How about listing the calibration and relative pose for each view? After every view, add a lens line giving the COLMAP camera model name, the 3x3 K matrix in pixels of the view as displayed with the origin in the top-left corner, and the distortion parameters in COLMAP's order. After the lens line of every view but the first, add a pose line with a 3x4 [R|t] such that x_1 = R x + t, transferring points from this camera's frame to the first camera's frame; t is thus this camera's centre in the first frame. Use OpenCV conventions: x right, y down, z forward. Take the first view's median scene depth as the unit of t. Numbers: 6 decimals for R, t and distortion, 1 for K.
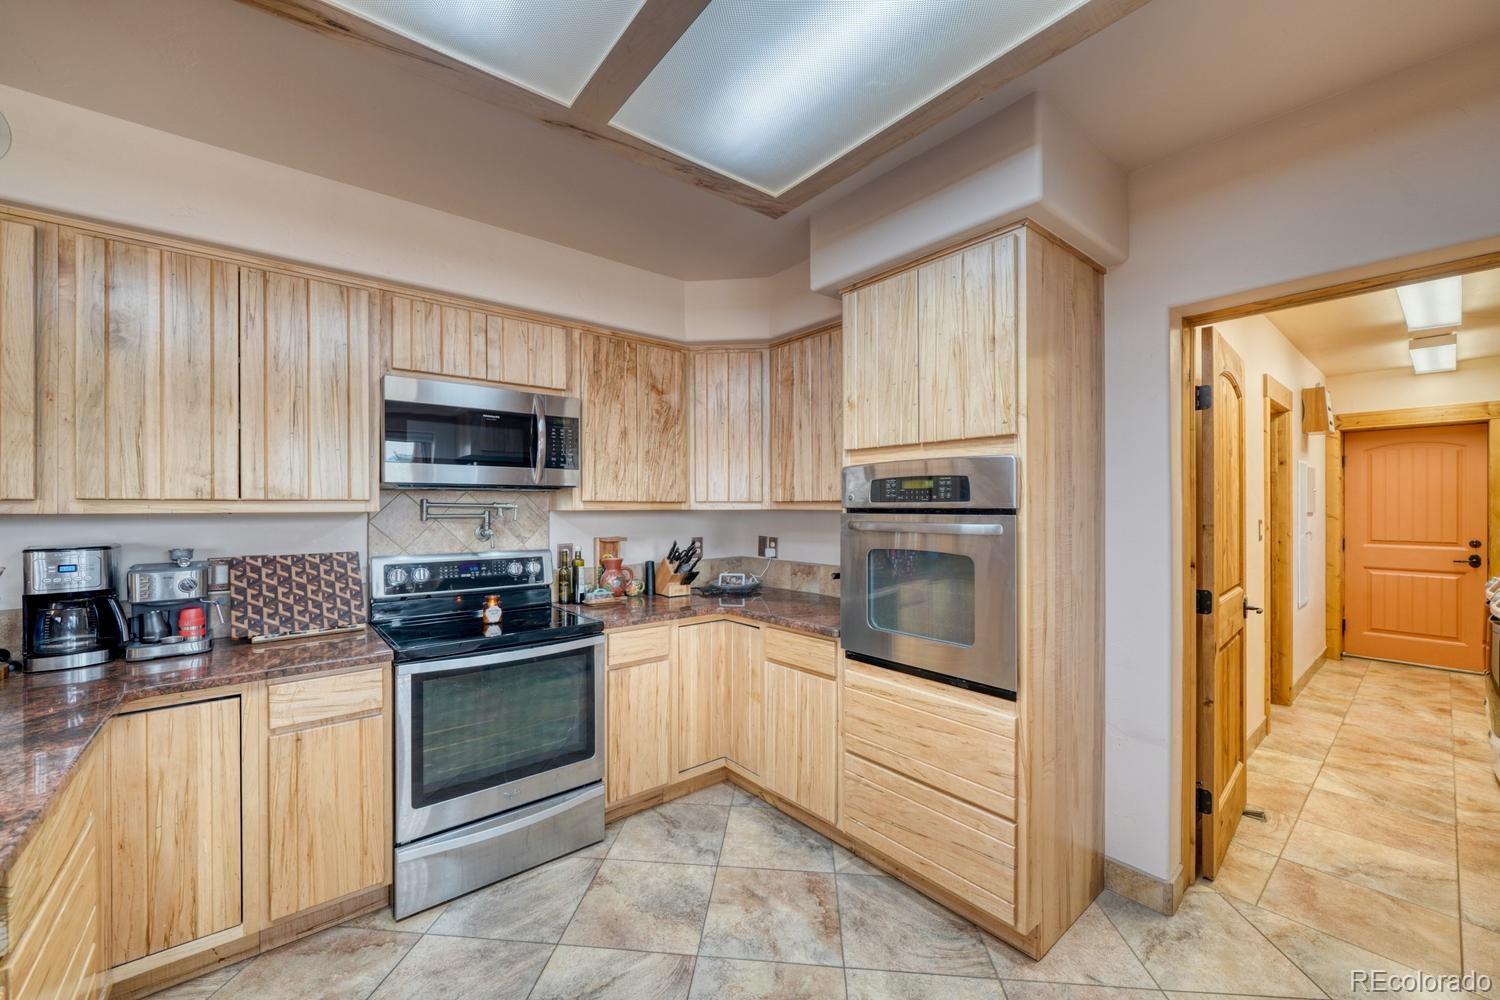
lens RADIAL K [[577.3, 0, 749.2], [0, 577.3, 508.0], [0, 0, 1]] dist [-0.005114, 0.000831]
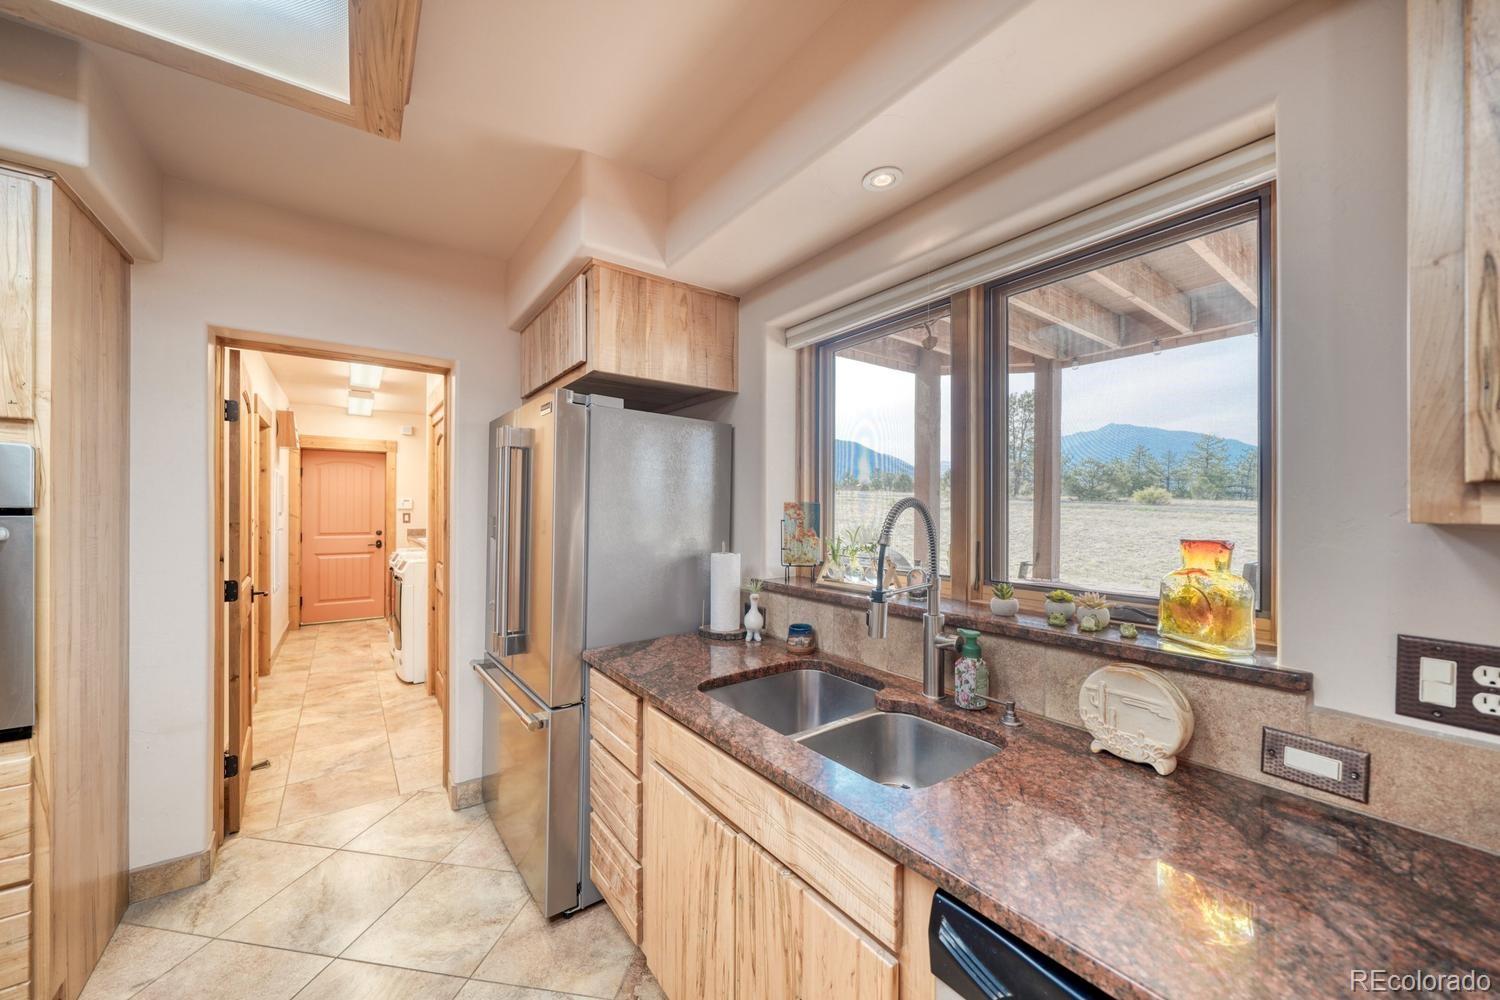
lens RADIAL K [[537.5, 0, 728.5], [0, 537.5, 509.0], [0, 0, 1]] dist [-0.000818, -0.000424]
pose [[0.072307, 0.002062, 0.997380, -0.174001], [-0.002456, 0.999995, -0.001890, 0.001216], [-0.997379, -0.002313, 0.072311, -0.049285]]
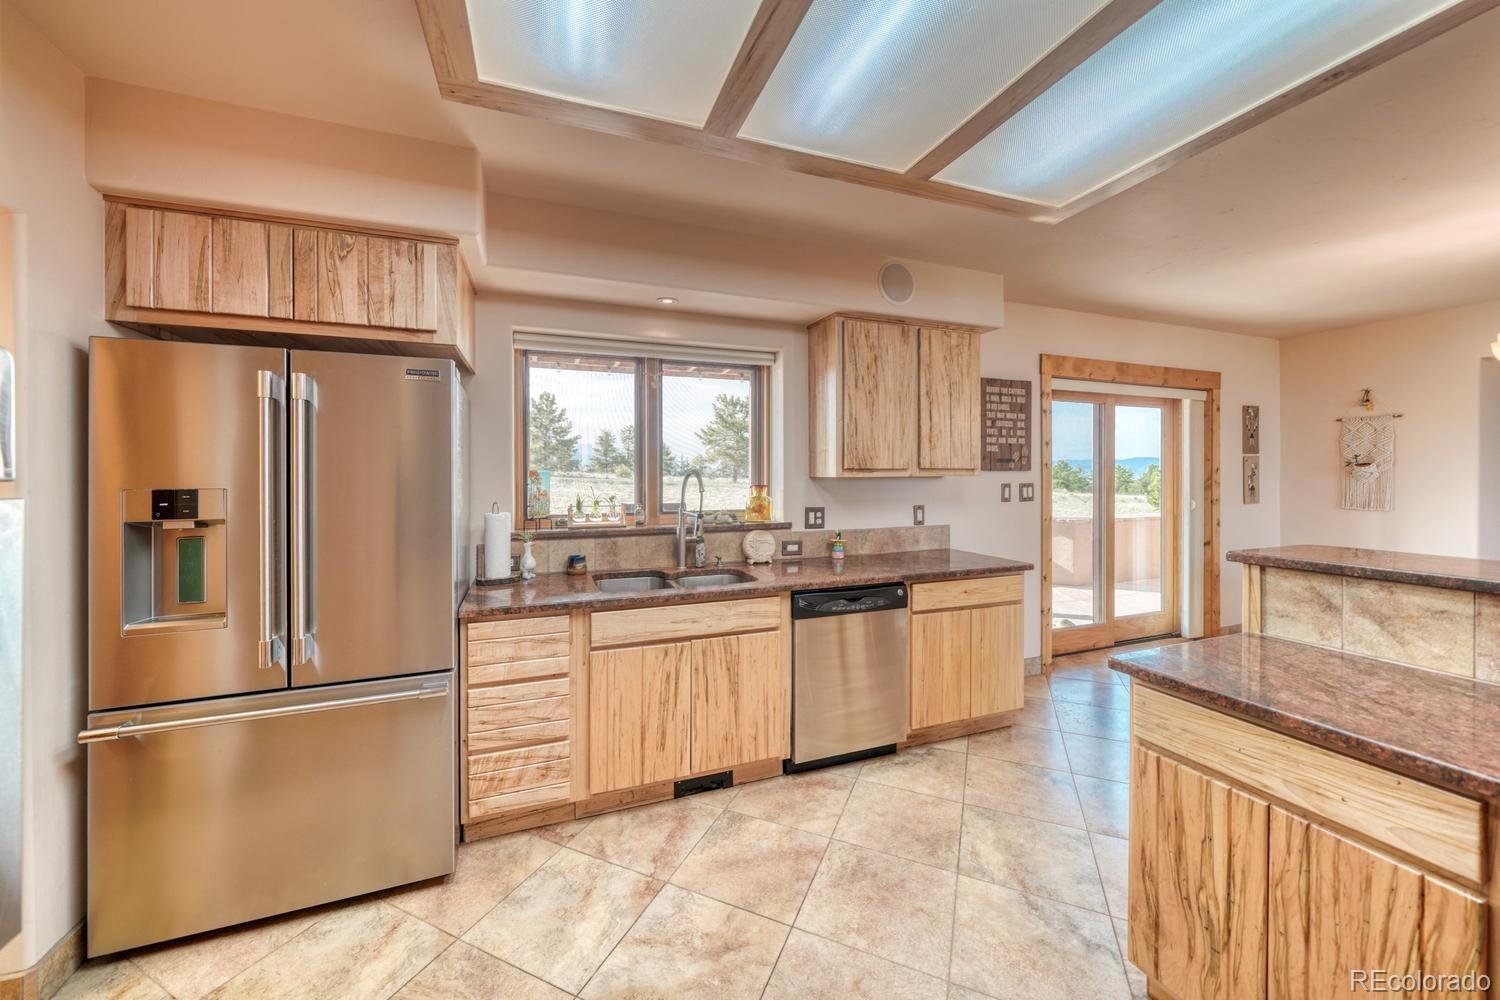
lens RADIAL K [[577.3, 0, 765.8], [0, 577.3, 475.2], [0, 0, 1]] dist [-0.005114, 0.000831]
pose [[-0.952157, 0.004740, 0.305574, -0.130612], [0.006167, 0.999974, 0.003703, -0.001540], [-0.305548, 0.005410, -0.952161, 0.879024]]
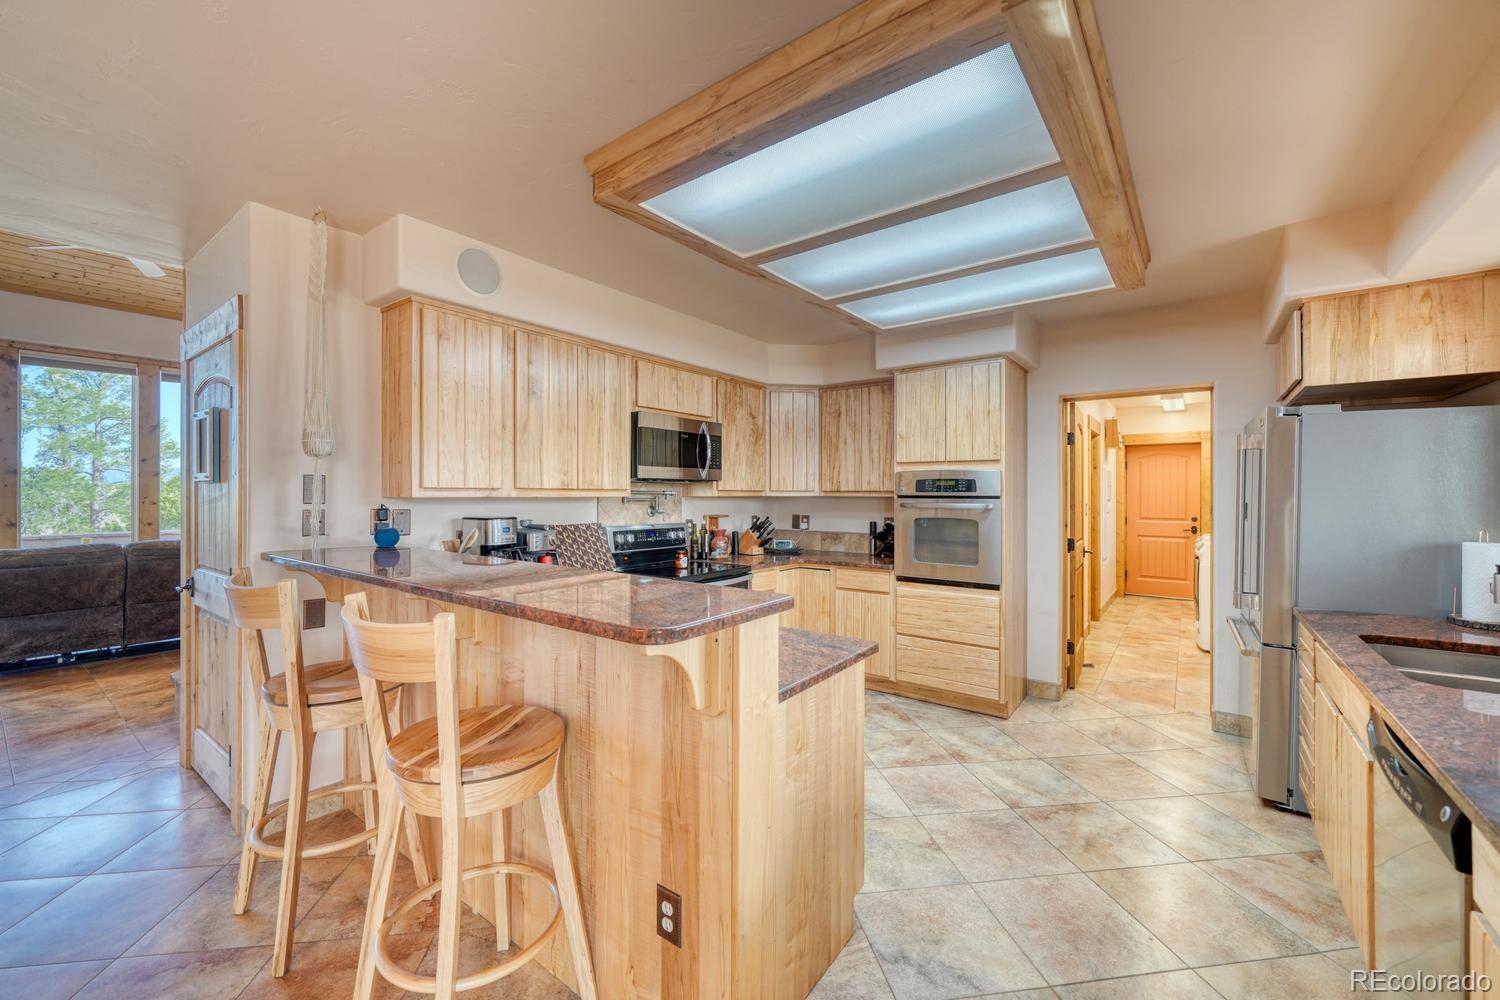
lens RADIAL K [[586.0, 0, 755.7], [0, 586.0, 493.1], [0, 0, 1]] dist [-0.002421, -0.000203]
pose [[0.970609, 0.004559, 0.240619, -0.629770], [-0.003912, 0.999987, -0.003168, 0.000778], [-0.240630, 0.002133, 0.970615, -0.580711]]
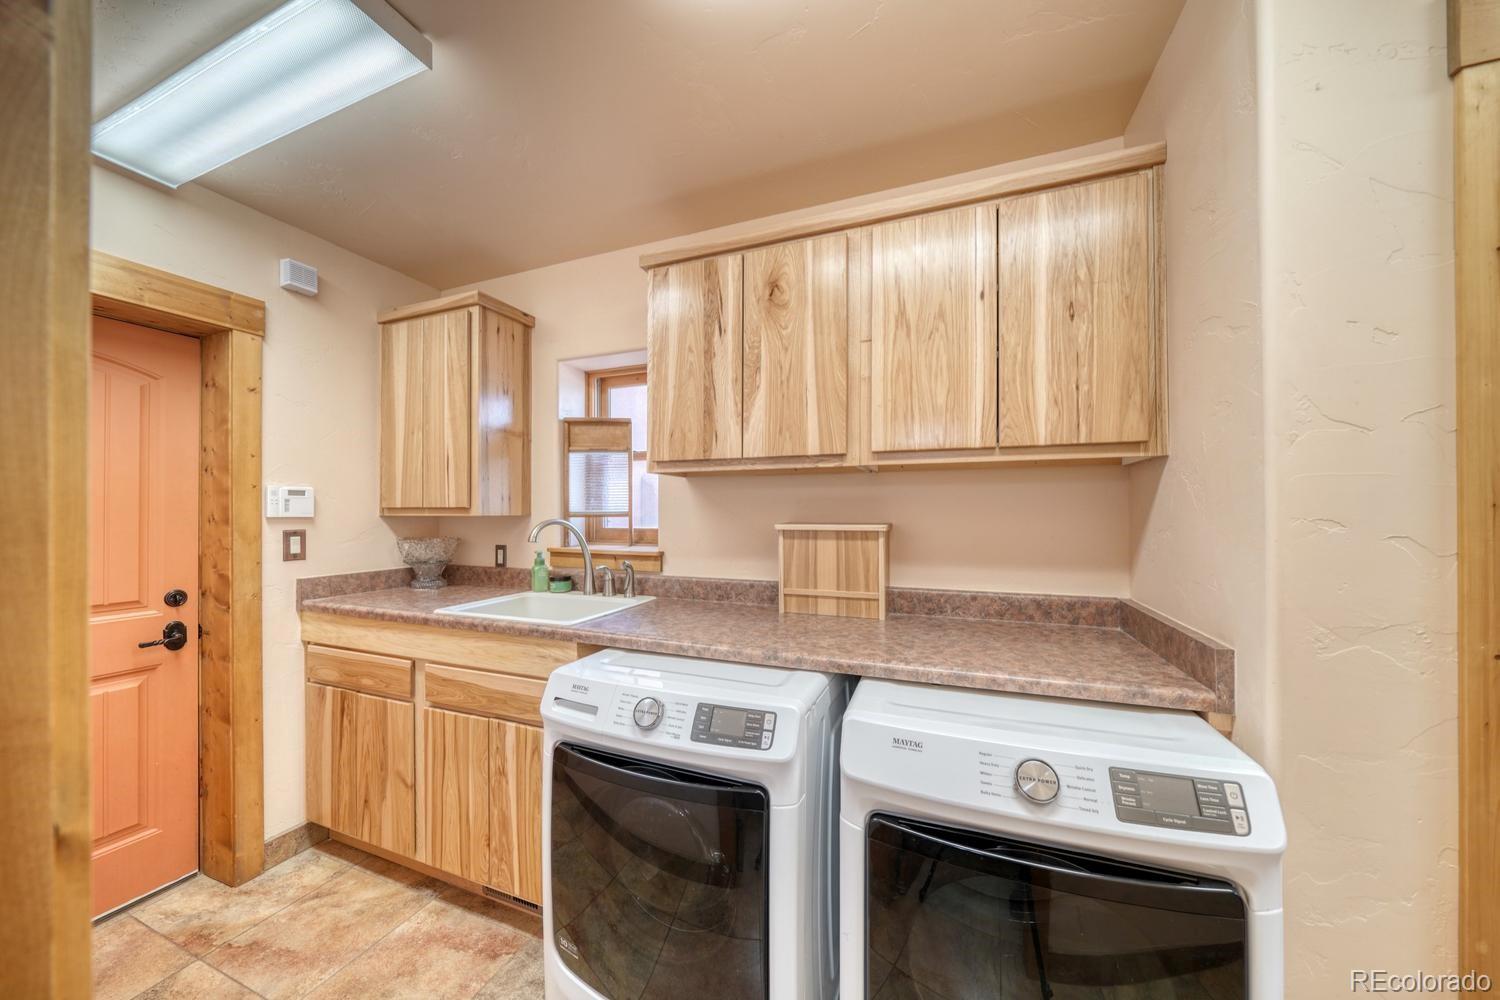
lens RADIAL K [[526.8, 0, 753.8], [0, 526.8, 507.8], [0, 0, 1]] dist [-0.007512, 0.001007]
pose [[-0.481683, 0.002448, 0.876342, 1.452421], [0.000286, 0.999996, -0.002637, -0.015964], [-0.876346, -0.001020, -0.481682, 1.696272]]
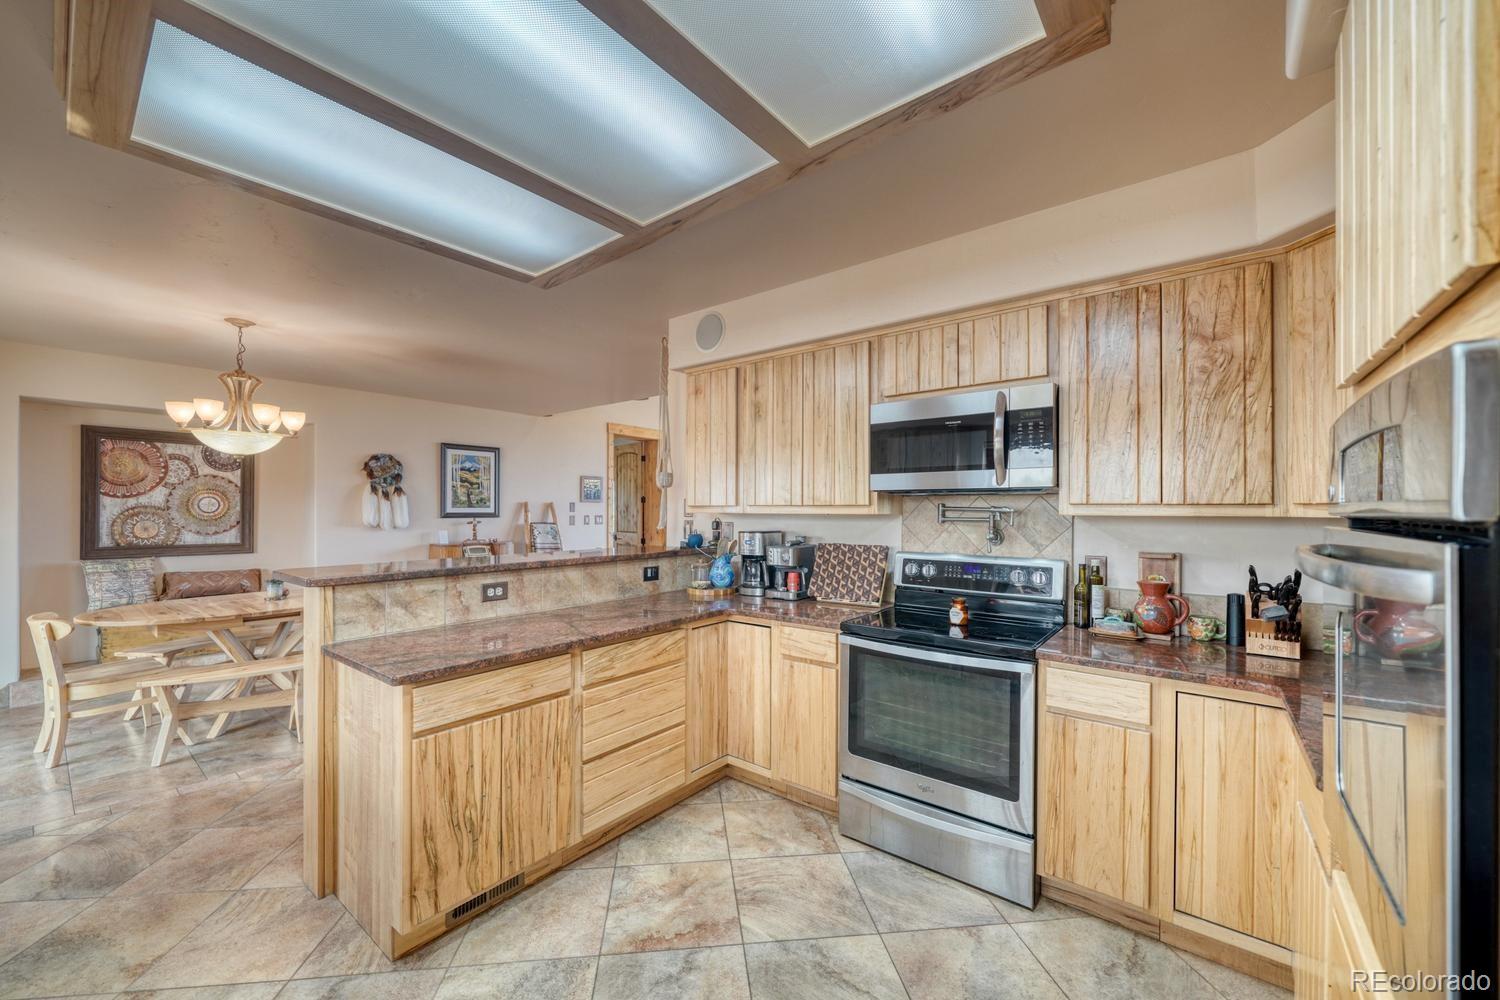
lens RADIAL K [[577.3, 0, 734.6], [0, 577.3, 512.8], [0, 0, 1]] dist [-0.005114, 0.000831]
pose [[0.195387, 0.003738, -0.980719, 0.479221], [-0.007809, 0.999967, 0.002255, 0.002822], [0.980695, 0.007218, 0.195409, 0.413077]]
